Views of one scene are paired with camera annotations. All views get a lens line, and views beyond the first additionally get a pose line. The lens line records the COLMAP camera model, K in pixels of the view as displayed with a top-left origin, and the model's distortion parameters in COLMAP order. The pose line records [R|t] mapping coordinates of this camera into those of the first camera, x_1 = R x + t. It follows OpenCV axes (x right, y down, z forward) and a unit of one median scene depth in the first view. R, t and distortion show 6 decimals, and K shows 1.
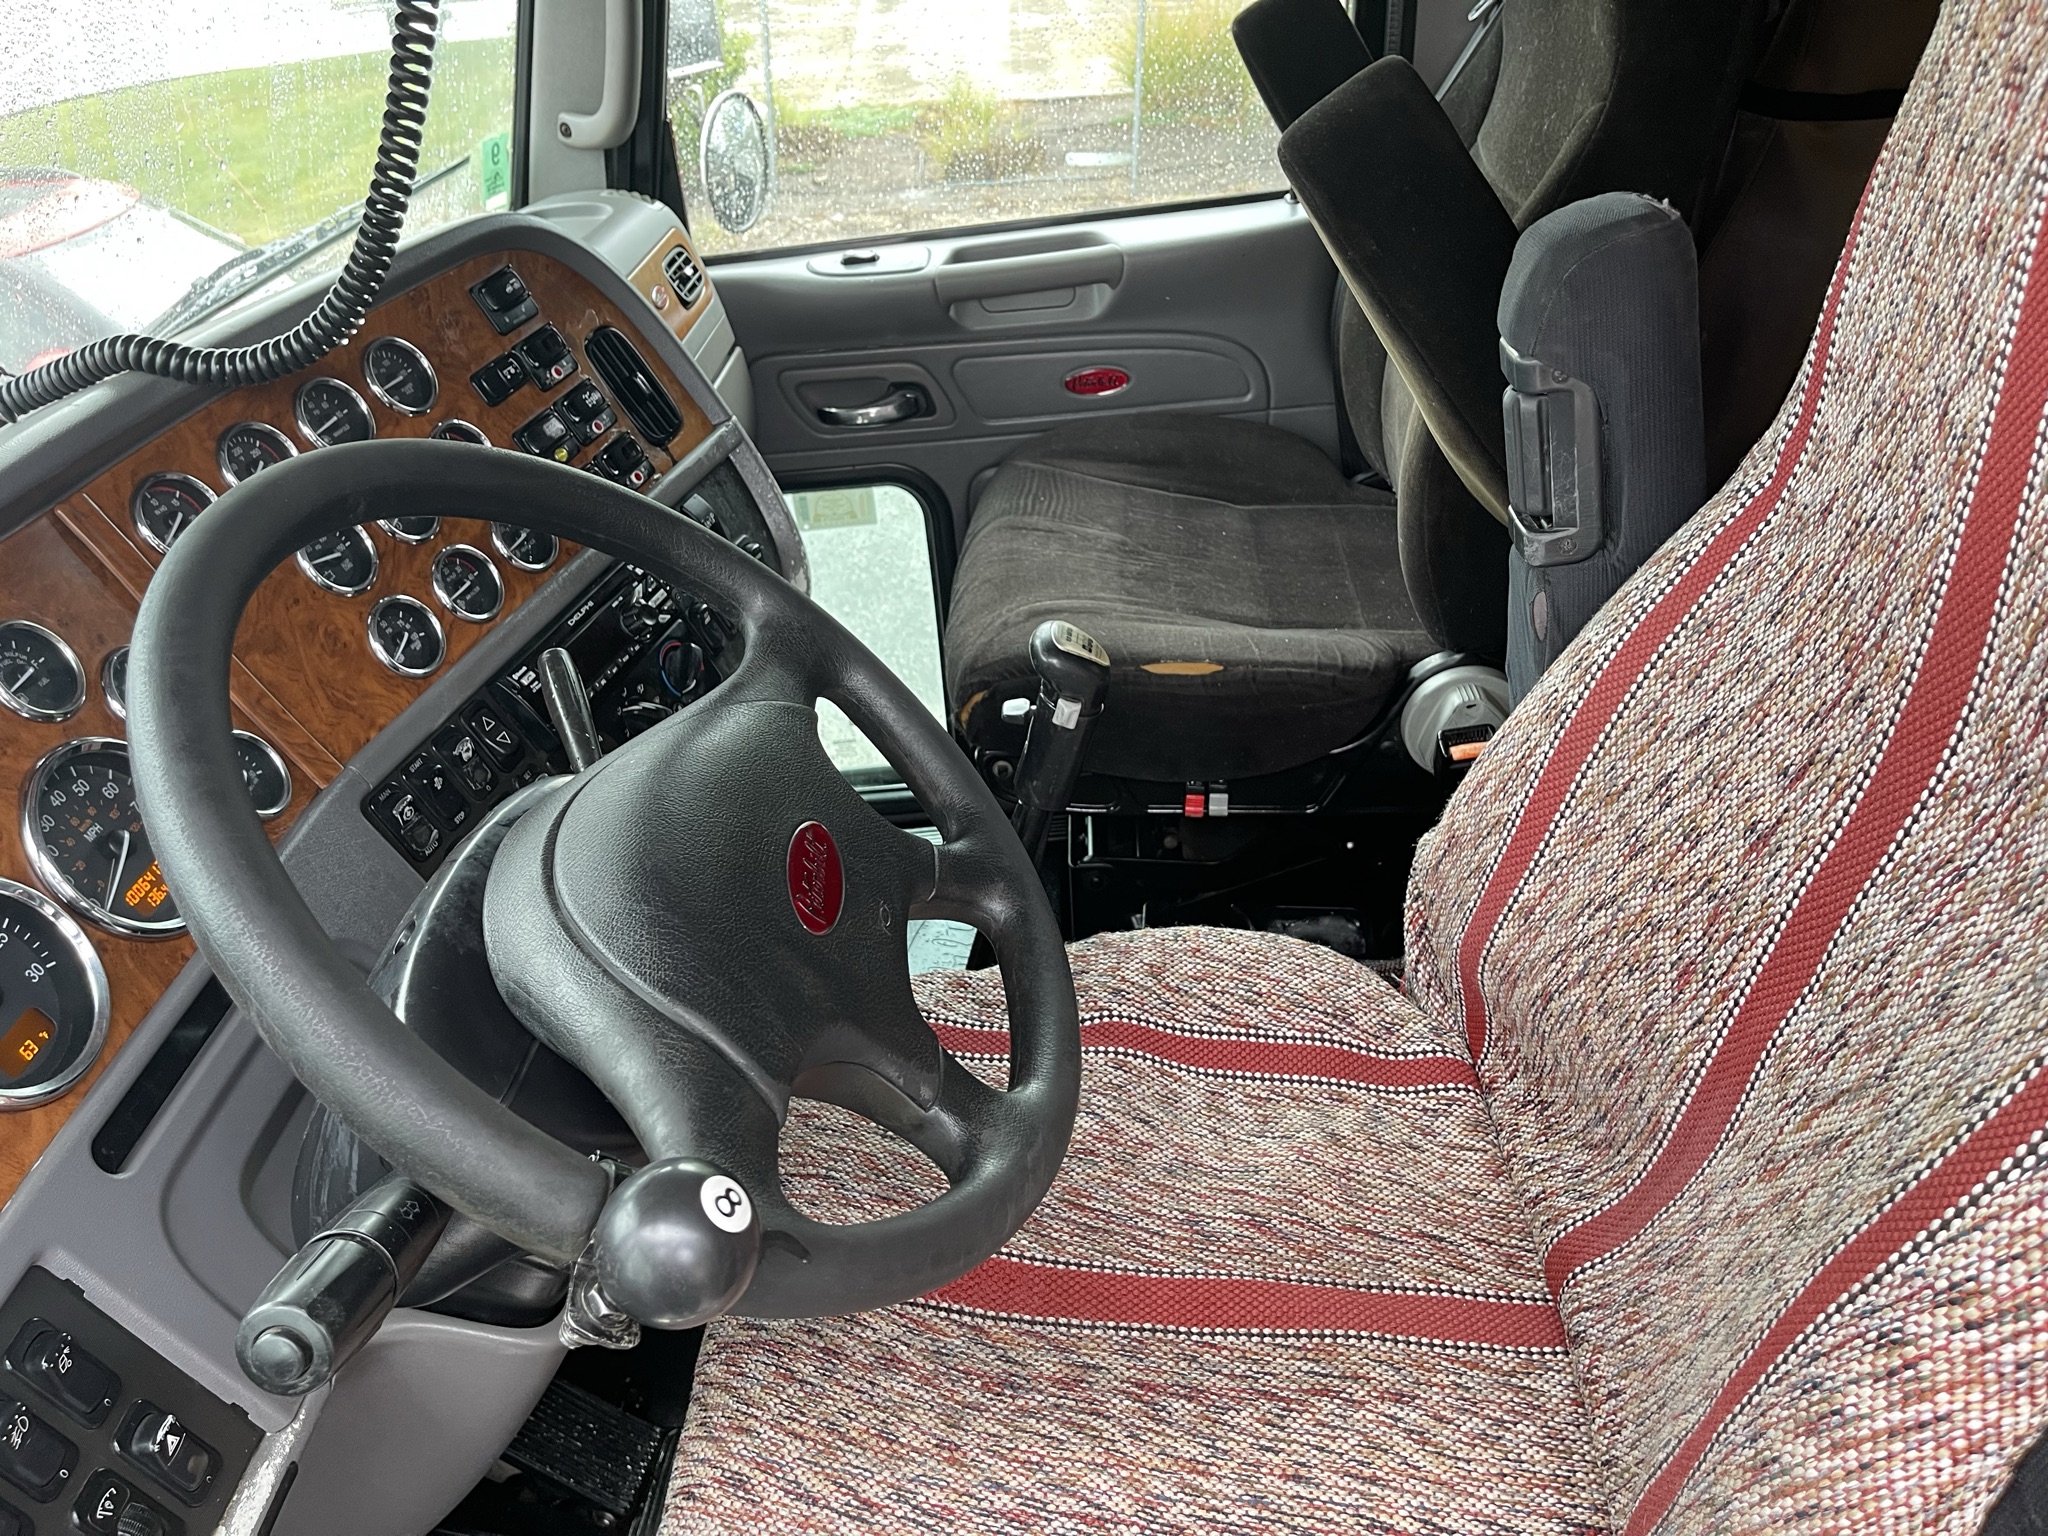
lens RADIAL K [[1547.6, 0, 1011.8], [0, 1547.6, 771.5], [0, 0, 1]] dist [0.070996, -0.097232]
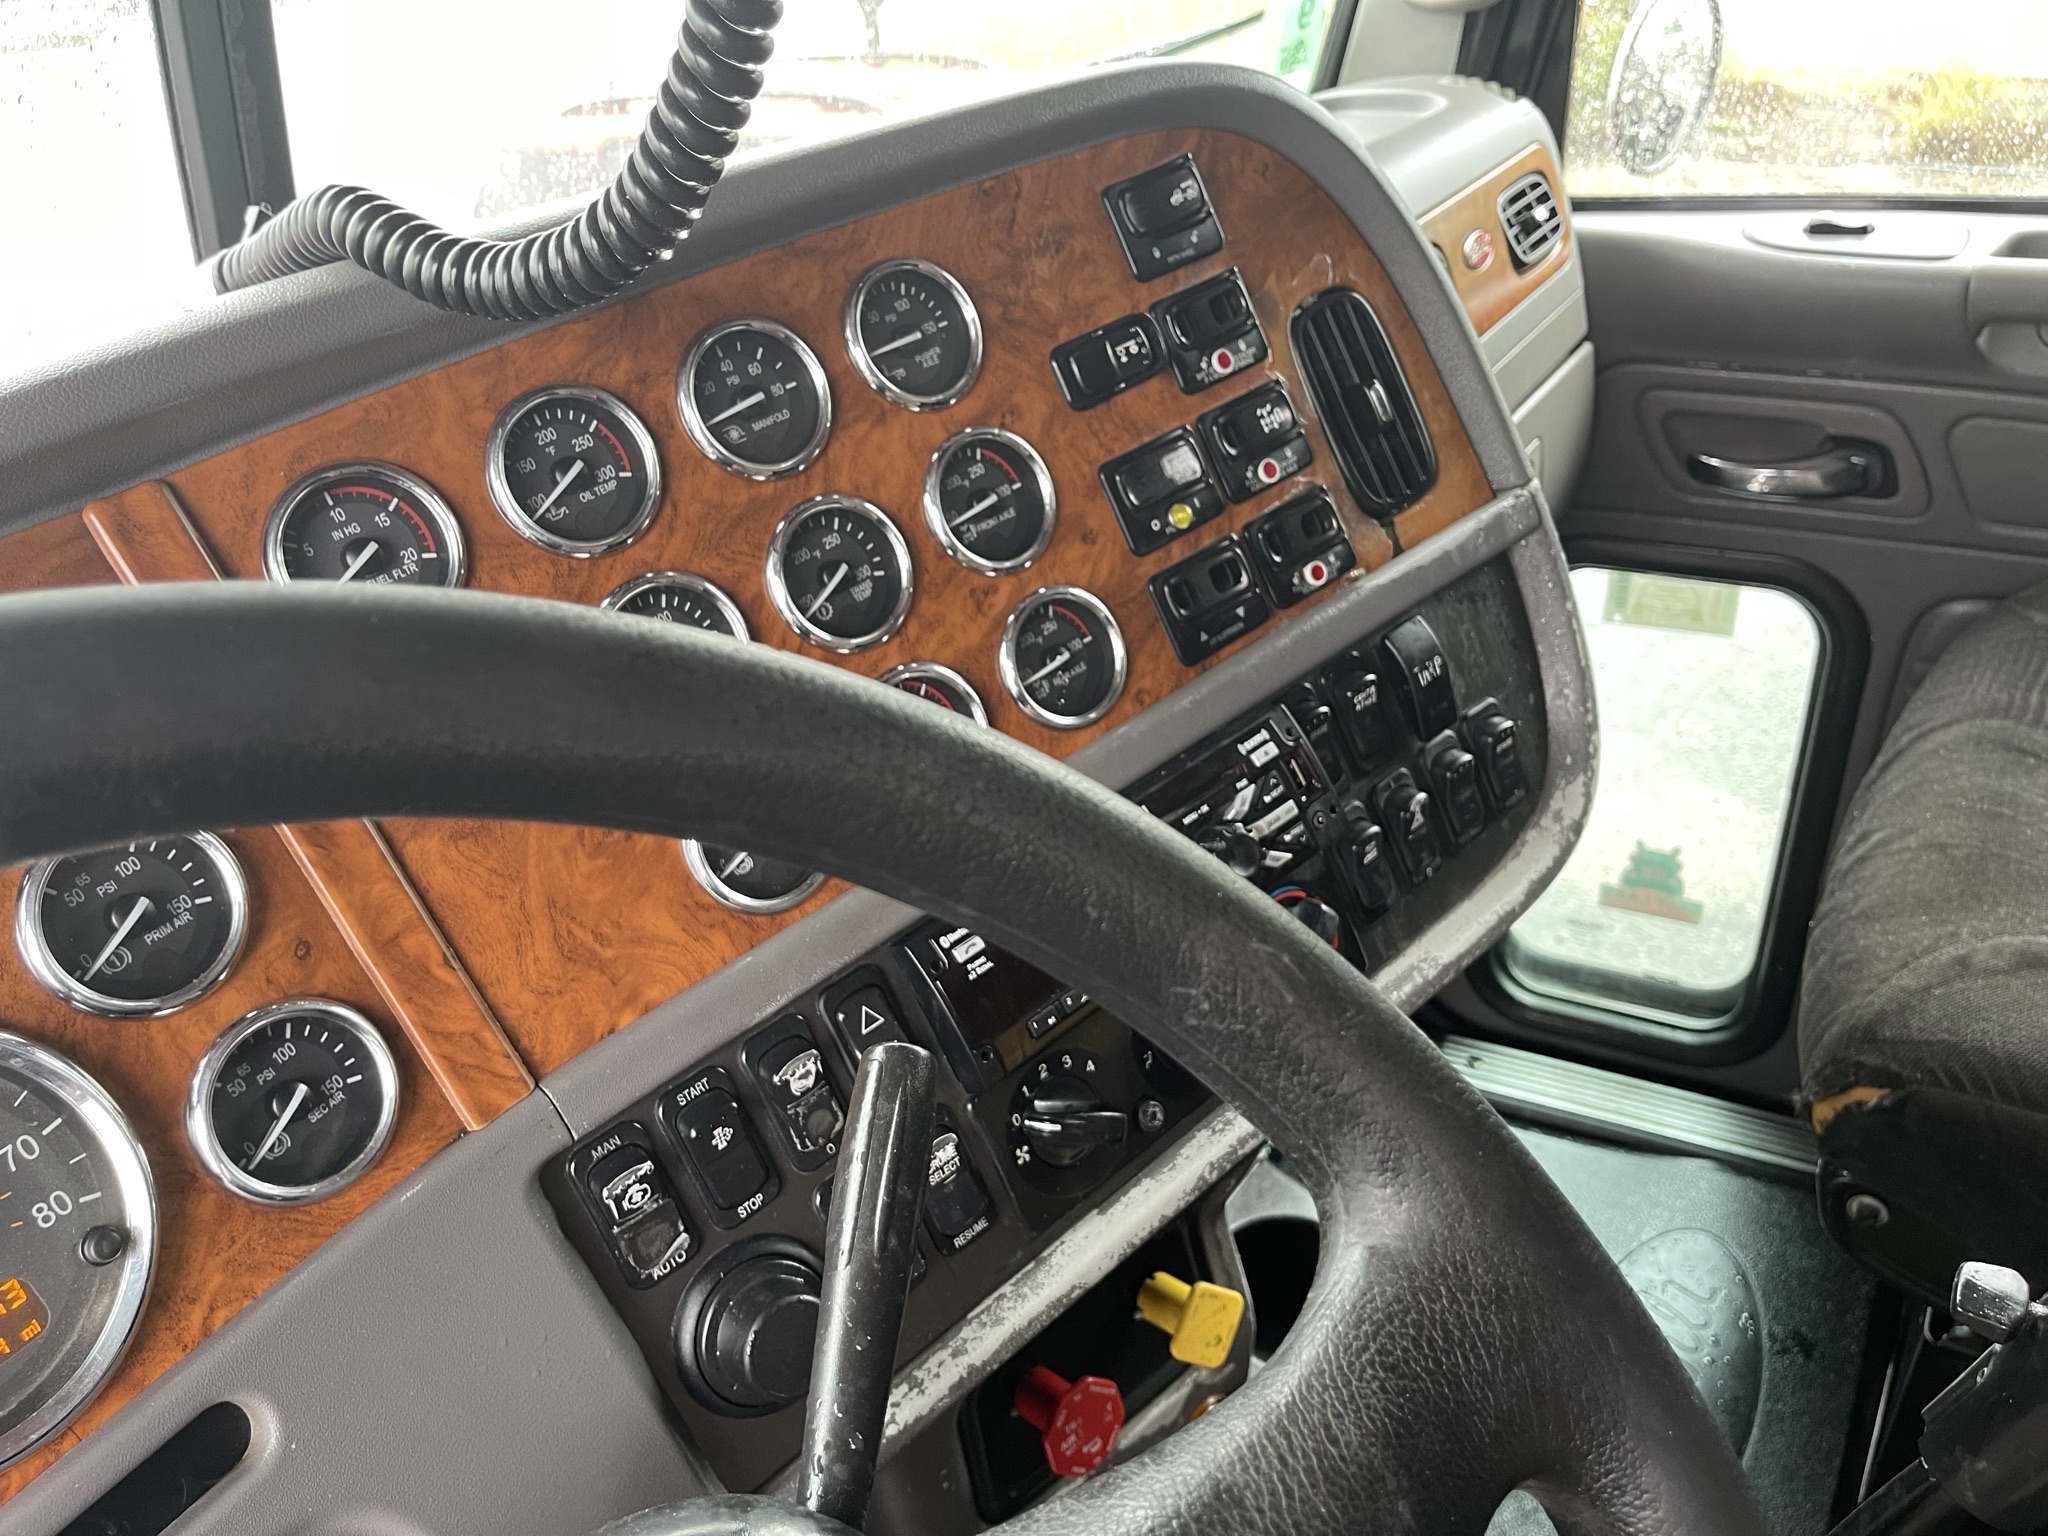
lens RADIAL K [[1575.5, 0, 1017.9], [0, 1575.5, 755.7], [0, 0, 1]] dist [0.055720, -0.089472]
pose [[0.864253, 0.263653, -0.428431, -0.067330], [-0.256645, 0.963571, 0.075258, -0.121122], [0.432666, 0.044913, 0.900435, 0.396545]]
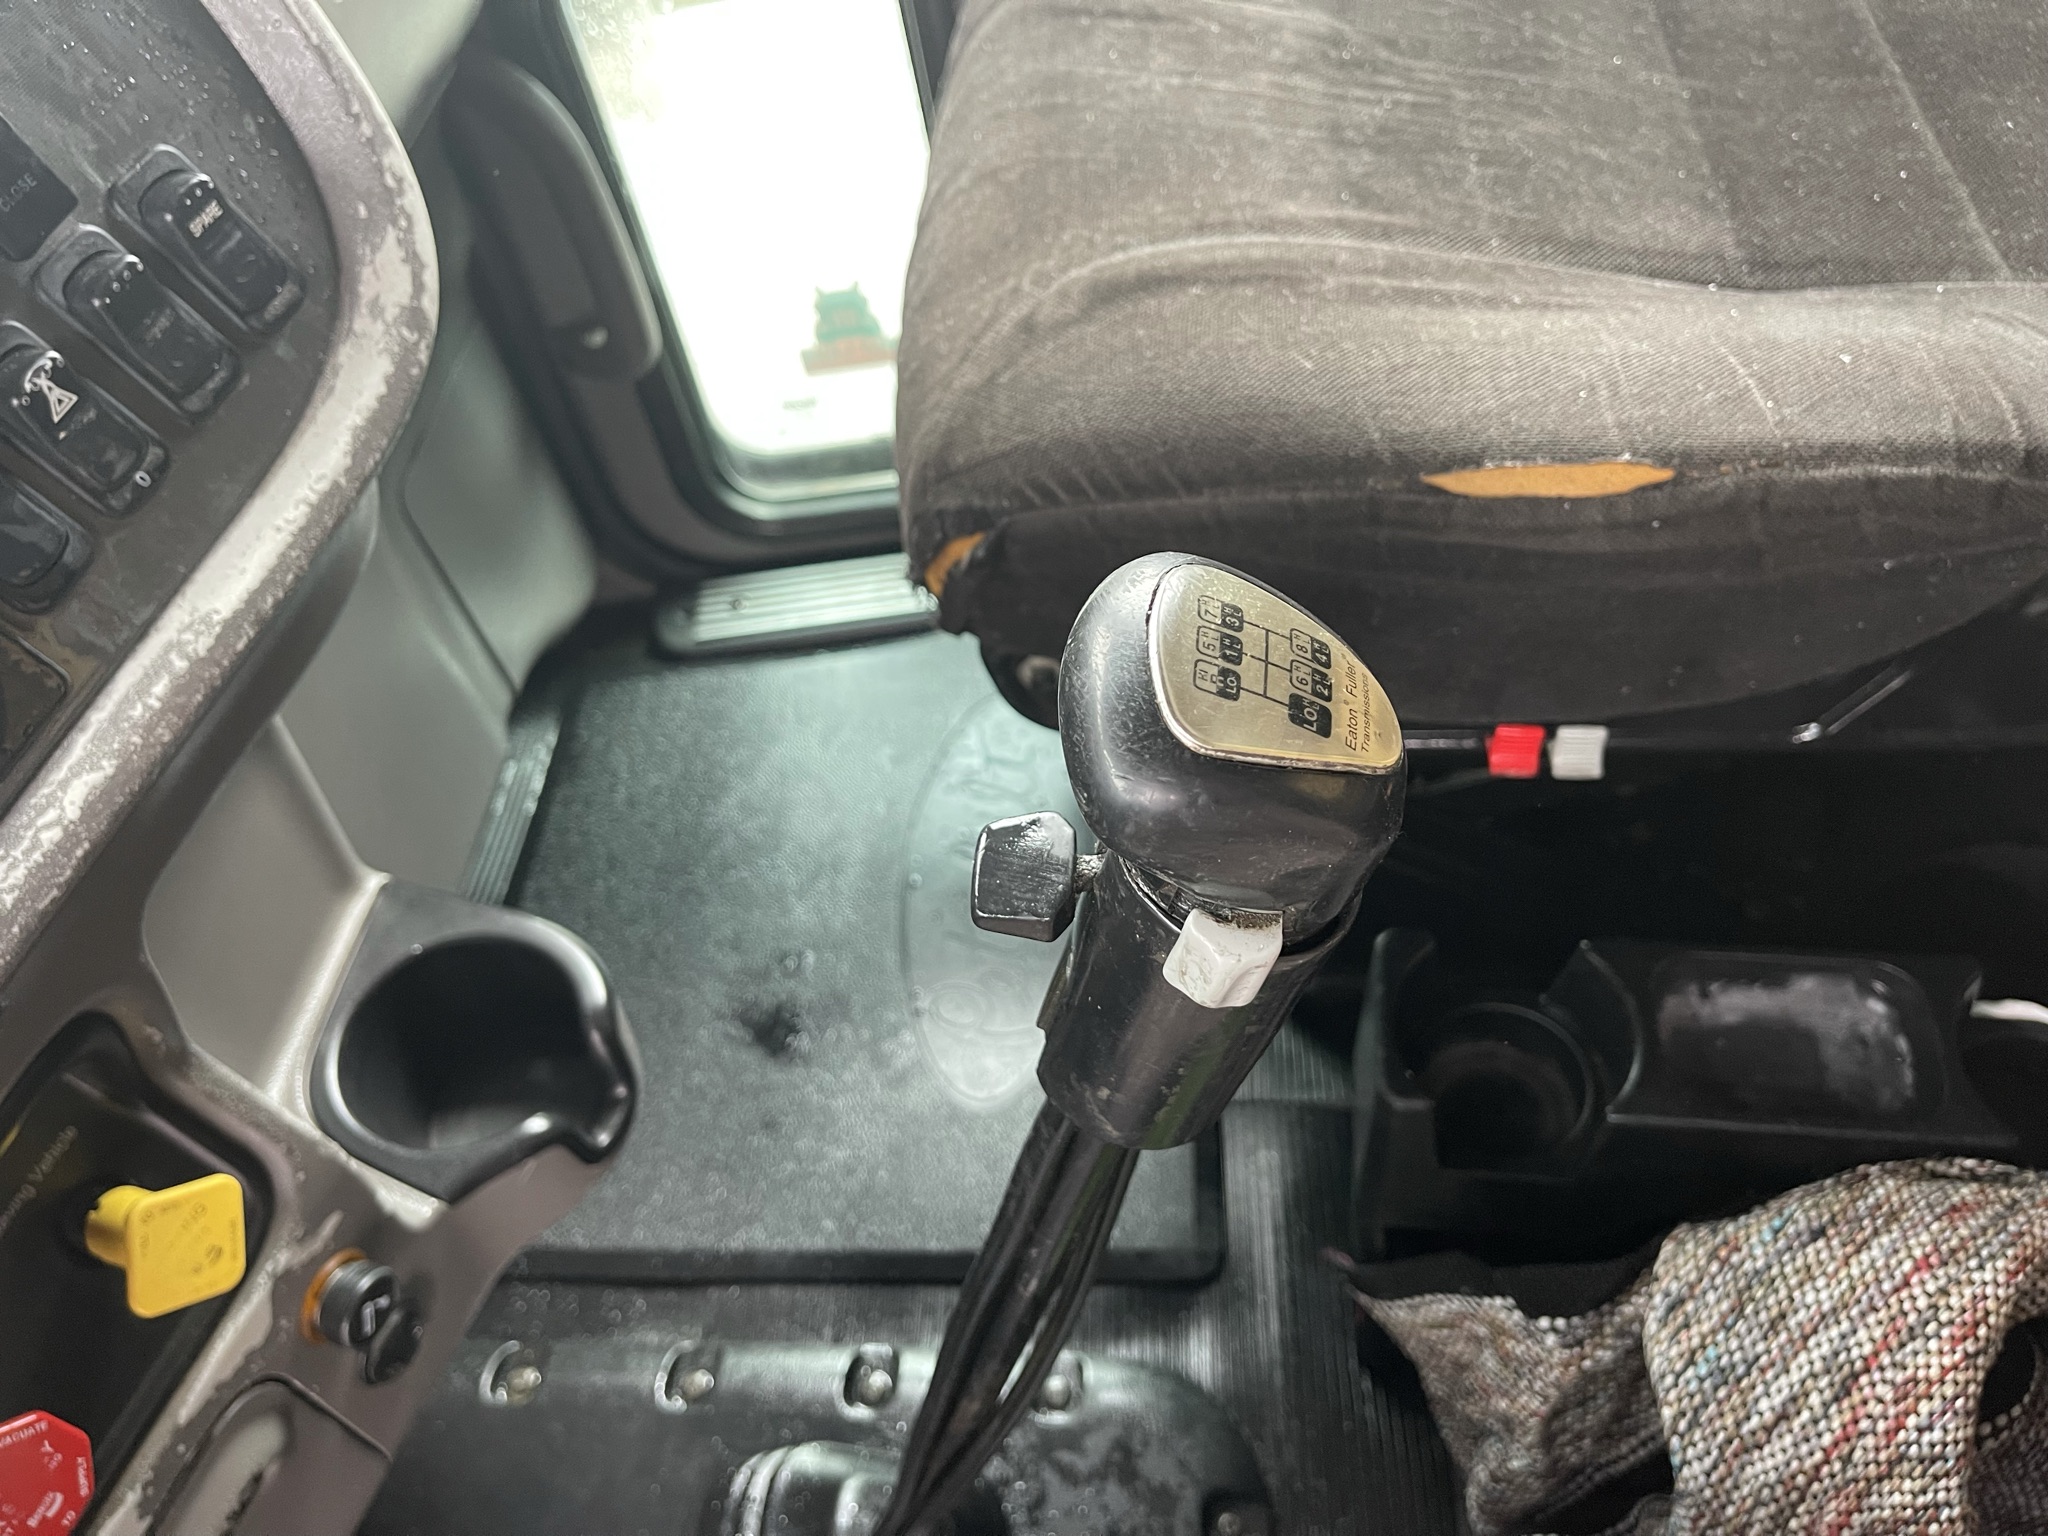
lens RADIAL K [[1559.6, 0, 1022.6], [0, 1559.6, 749.0], [0, 0, 1]] dist [0.046739, -0.076540]
pose [[0.997138, -0.023667, -0.071802, 0.018418], [0.045215, 0.947849, 0.315496, -0.118066], [0.060591, -0.317840, 0.946207, 0.620801]]
